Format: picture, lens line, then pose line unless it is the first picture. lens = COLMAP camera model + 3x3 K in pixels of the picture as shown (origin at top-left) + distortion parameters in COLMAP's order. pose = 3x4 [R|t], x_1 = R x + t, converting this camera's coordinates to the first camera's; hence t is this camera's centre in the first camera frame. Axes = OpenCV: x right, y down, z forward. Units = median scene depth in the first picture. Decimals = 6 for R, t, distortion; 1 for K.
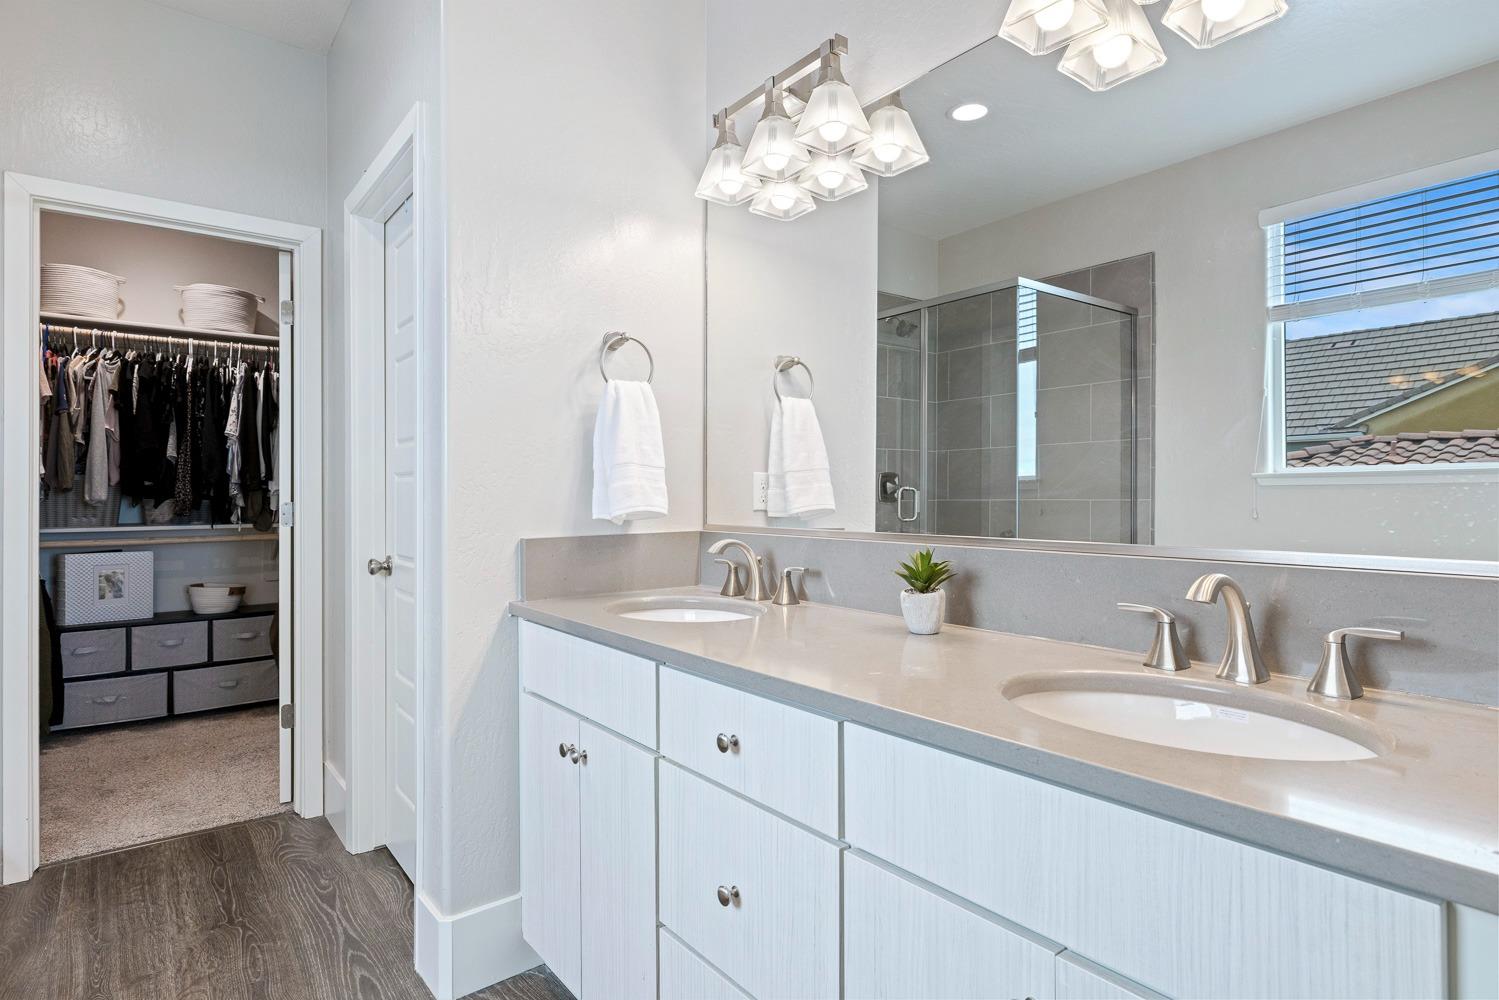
lens RADIAL K [[812.4, 0, 749.5], [0, 812.4, 500.0], [0, 0, 1]] dist [0.024058, 0.000680]
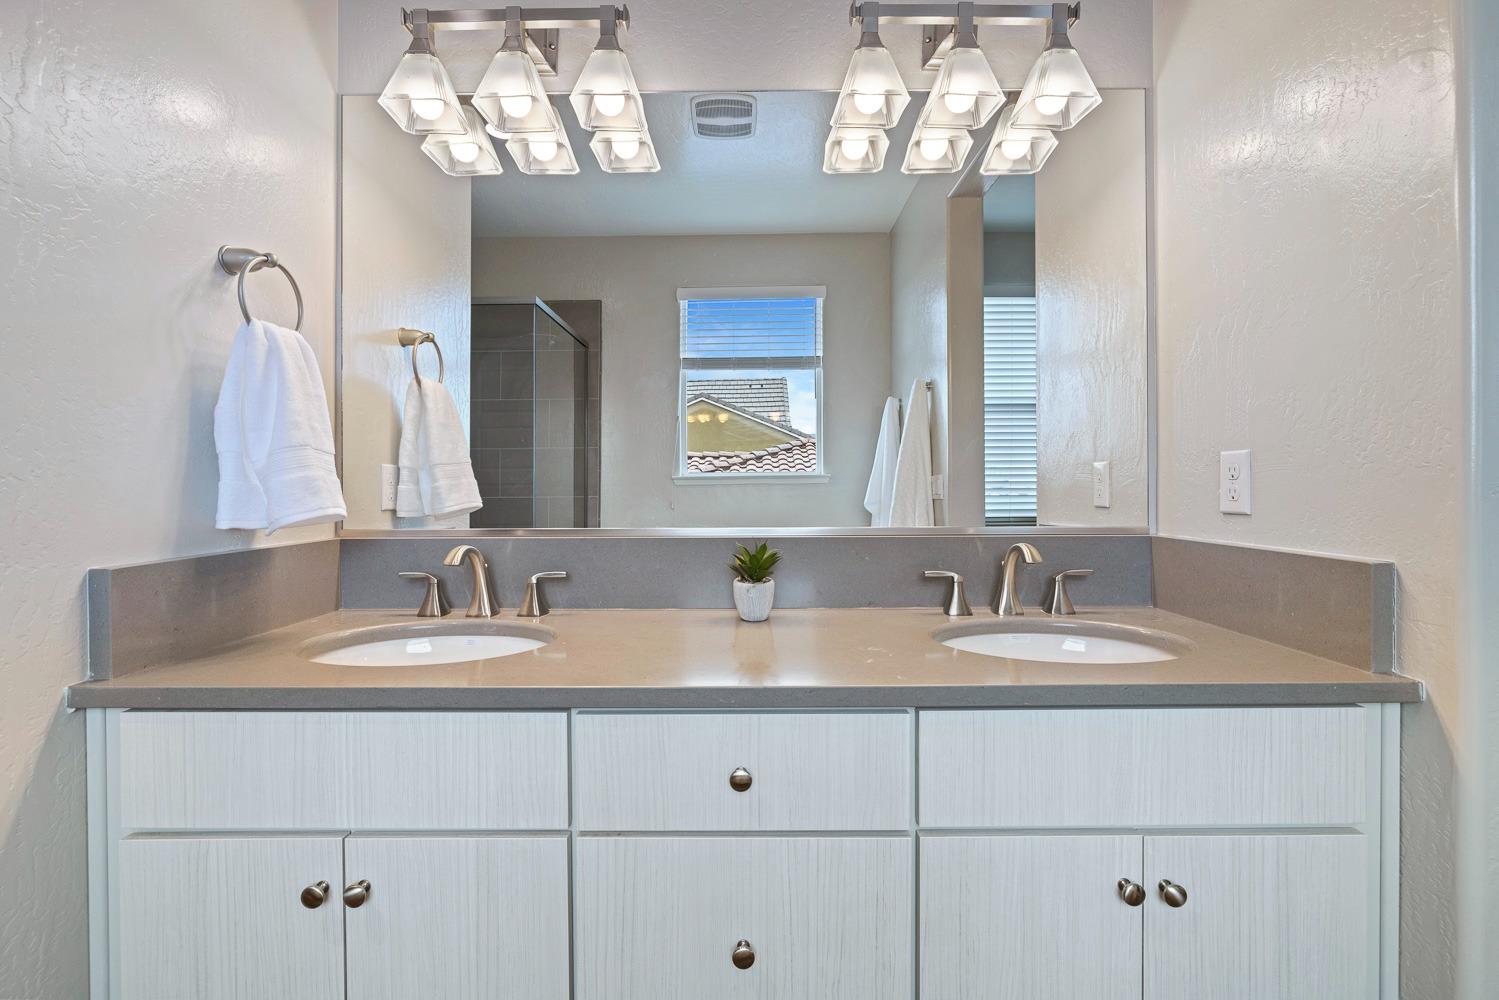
lens RADIAL K [[671.2, 0, 748.9], [0, 671.2, 494.4], [0, 0, 1]] dist [0.001356, -0.000261]
pose [[0.612166, -0.005639, 0.790709, -0.355586], [0.008694, 0.999962, 0.000400, -0.000583], [-0.790682, 0.006629, 0.612191, 0.342773]]
